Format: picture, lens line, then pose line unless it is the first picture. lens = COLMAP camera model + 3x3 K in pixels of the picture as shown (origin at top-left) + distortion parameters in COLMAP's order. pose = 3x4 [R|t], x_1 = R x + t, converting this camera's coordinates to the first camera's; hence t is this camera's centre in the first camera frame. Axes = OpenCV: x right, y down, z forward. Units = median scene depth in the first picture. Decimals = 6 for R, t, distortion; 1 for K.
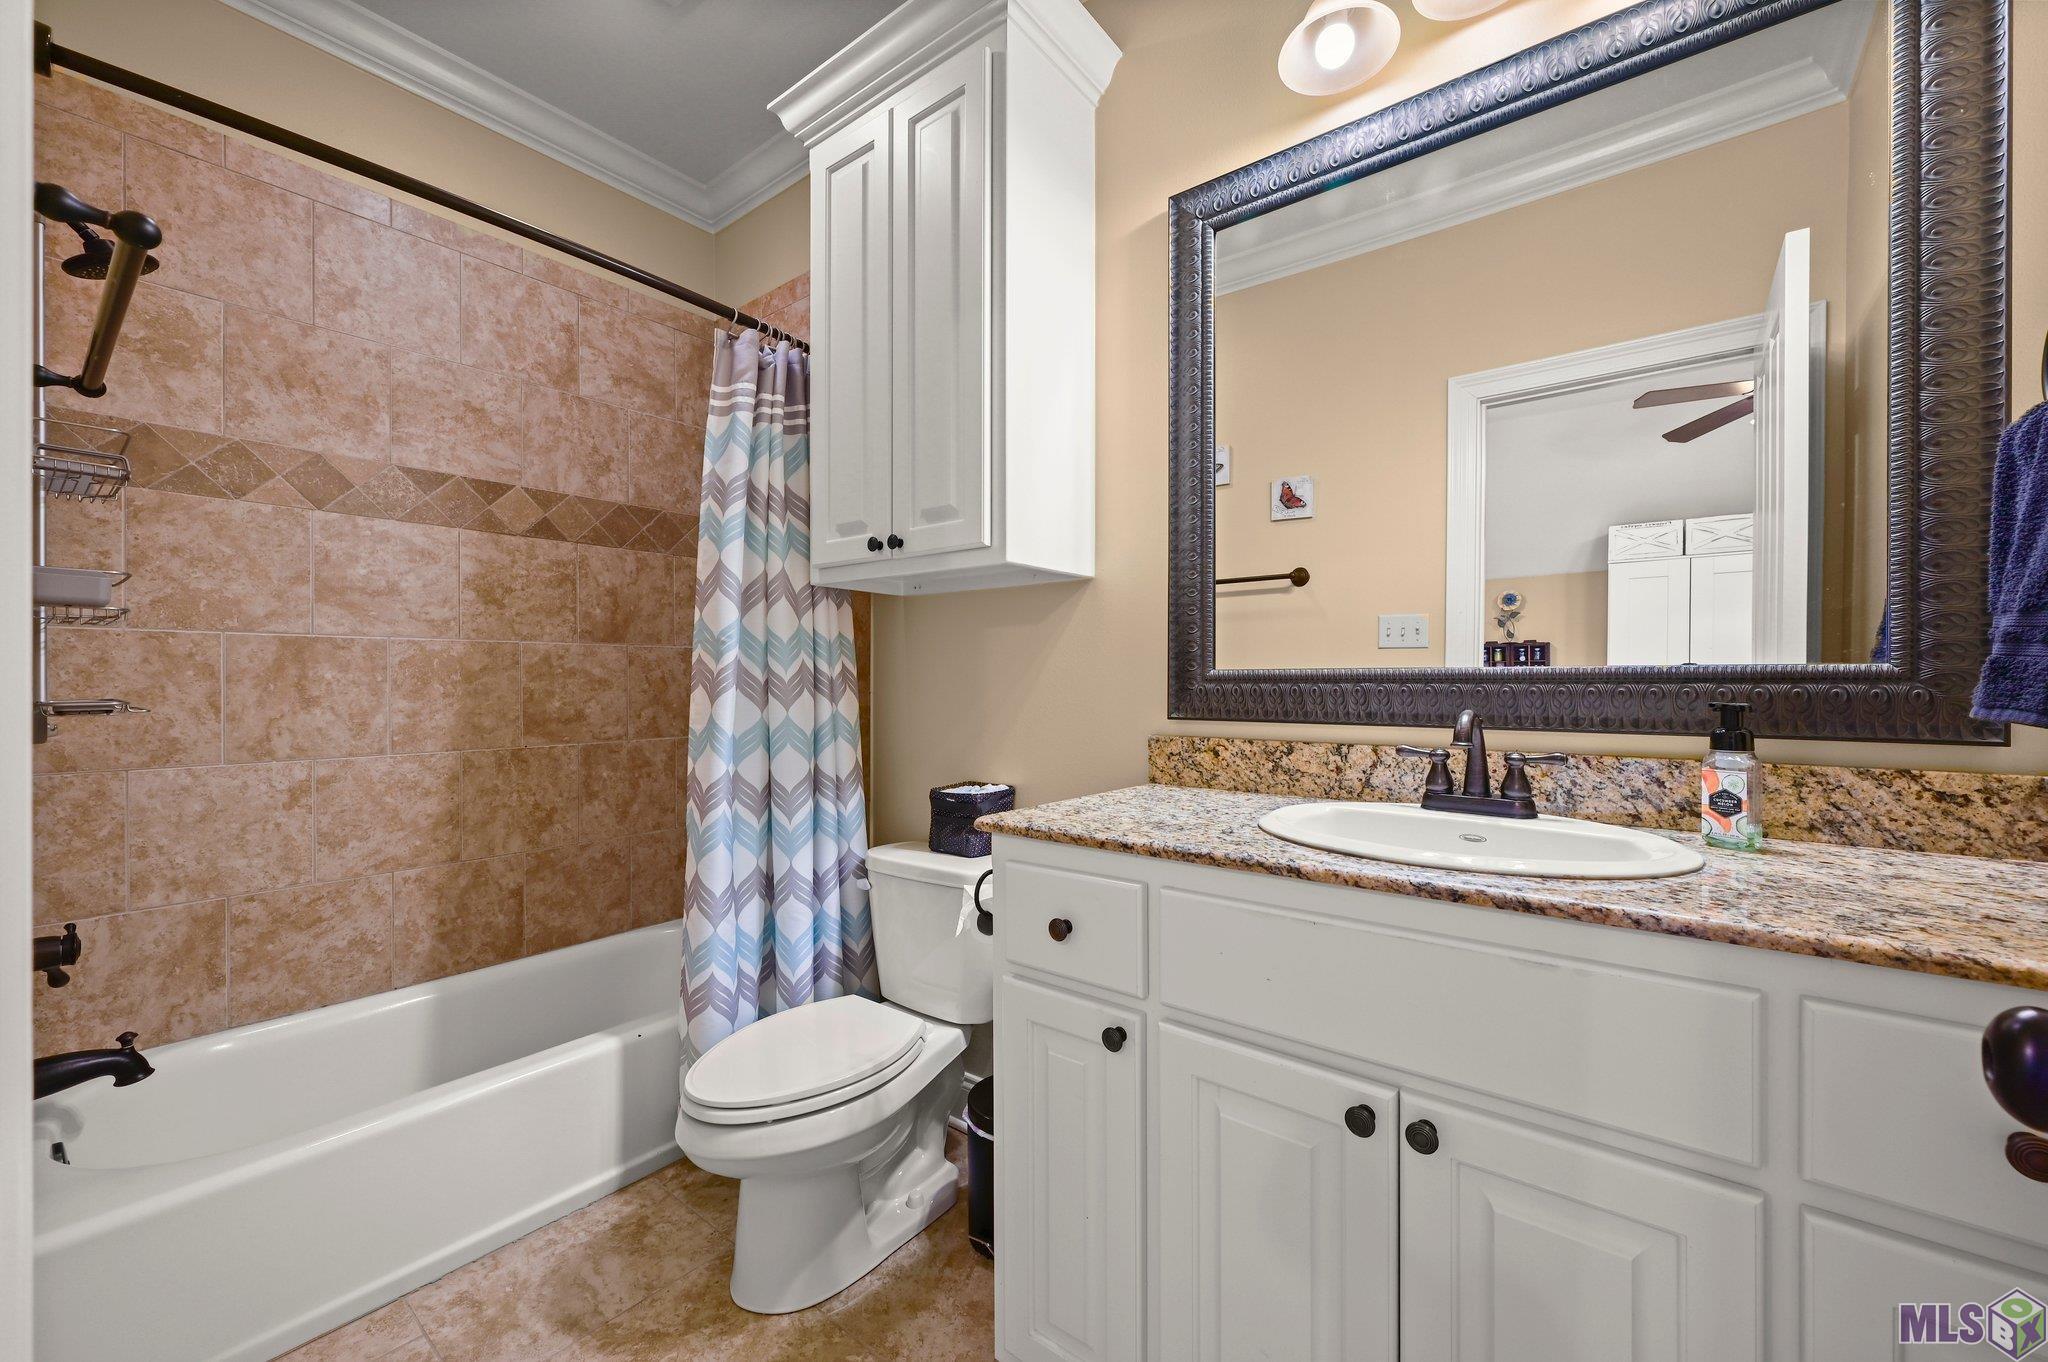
lens RADIAL K [[792.4, 0, 1029.4], [0, 792.4, 684.7], [0, 0, 1]] dist [-0.011889, 0.001202]
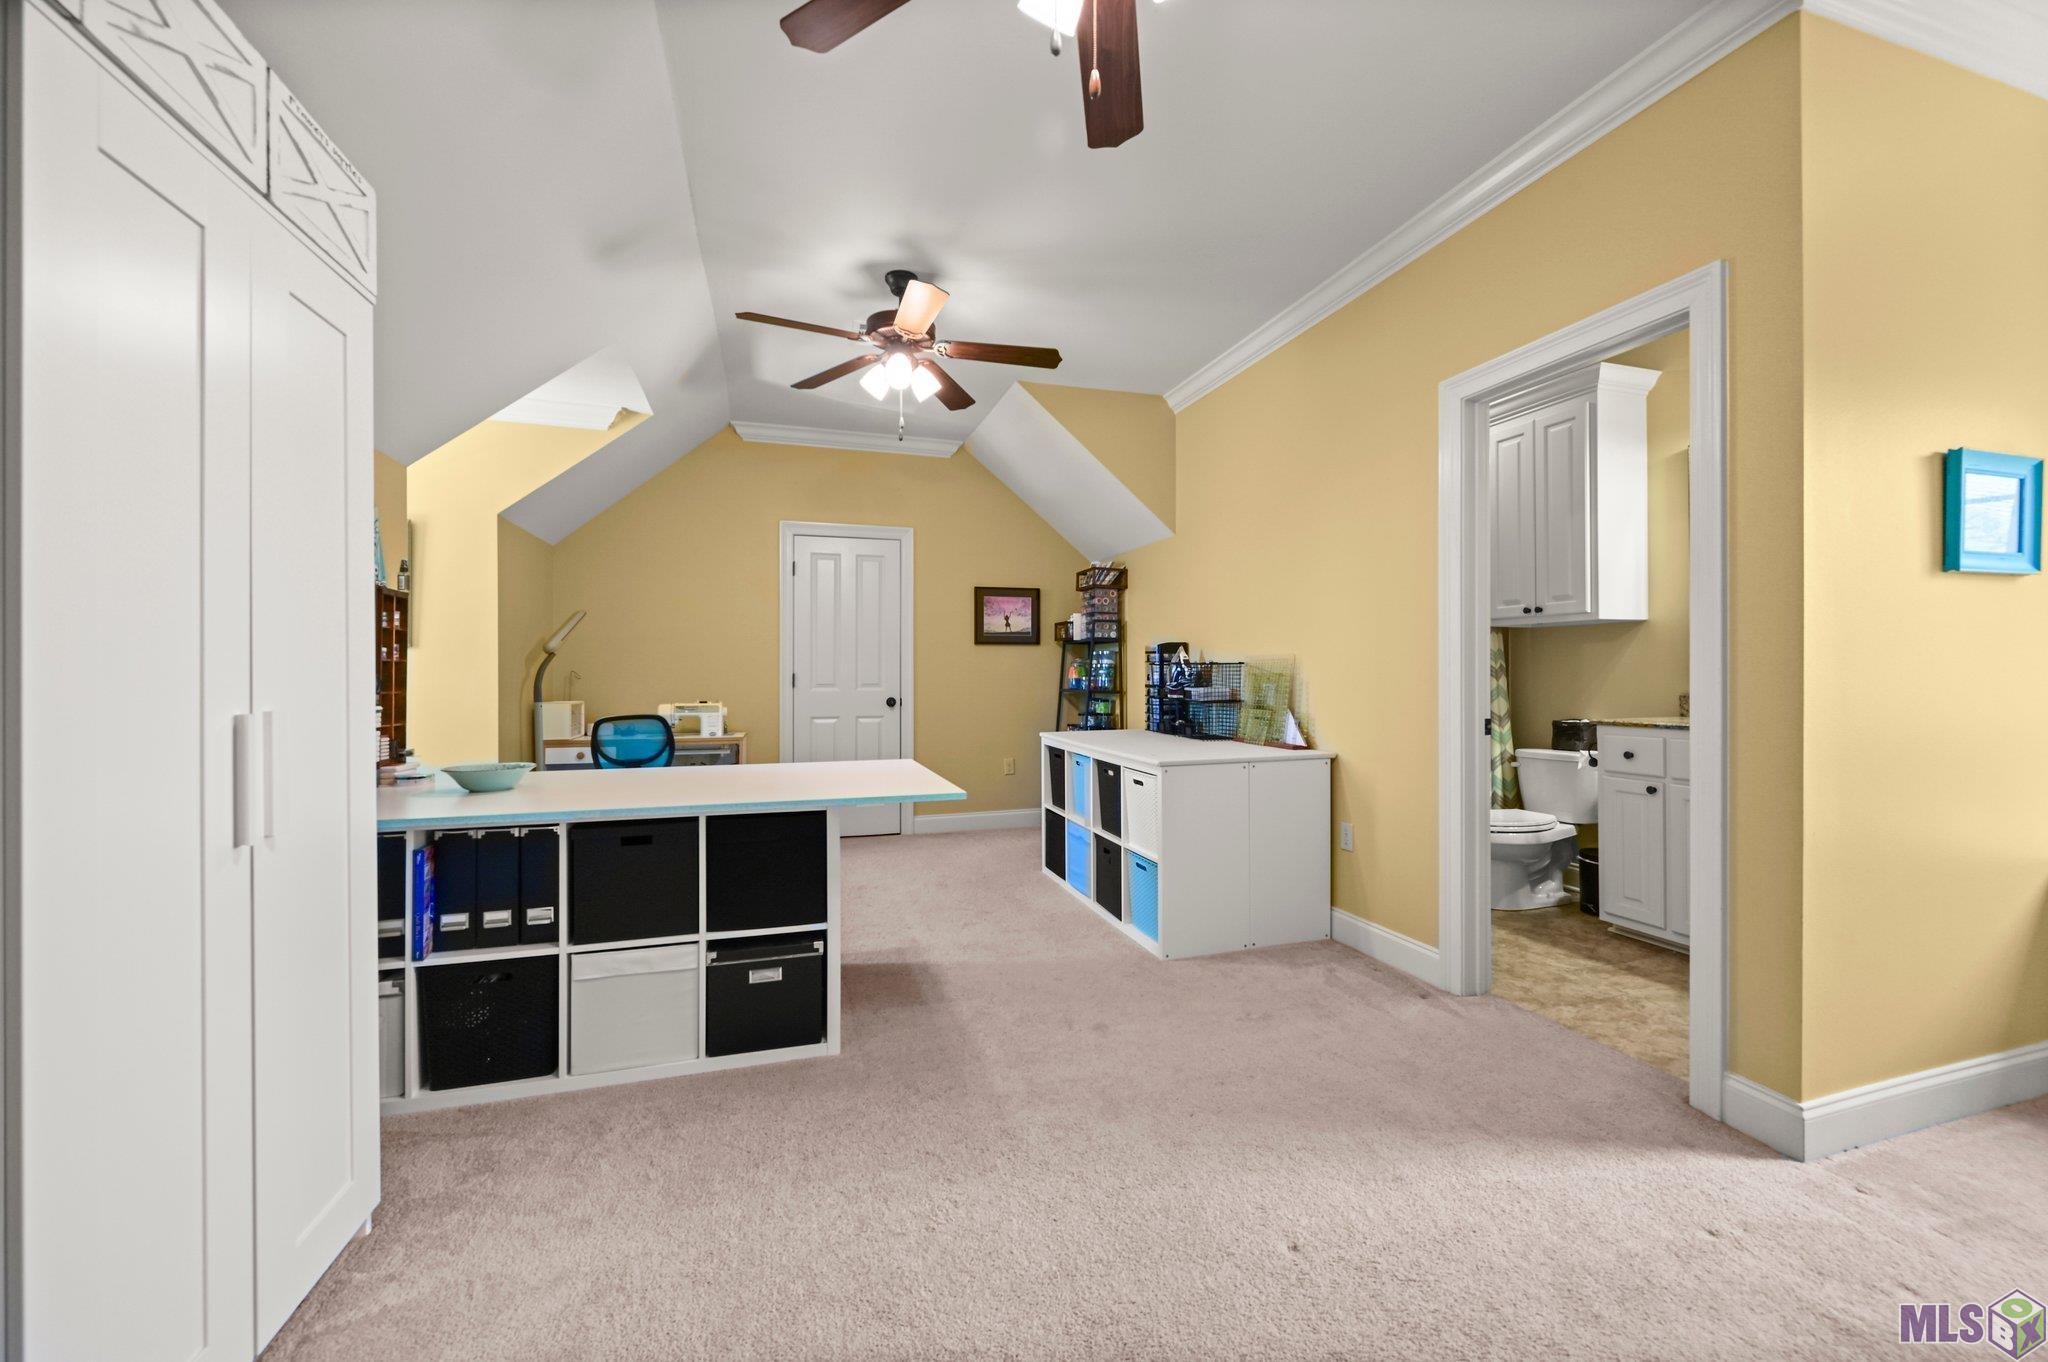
lens RADIAL K [[792.4, 0, 1033.1], [0, 792.4, 677.3], [0, 0, 1]] dist [-0.011889, 0.001202]
pose [[0.822940, -0.003477, -0.568118, -0.072867], [0.004601, 0.999989, 0.000544, 0.007816], [0.568110, -0.003062, 0.822947, -1.637457]]
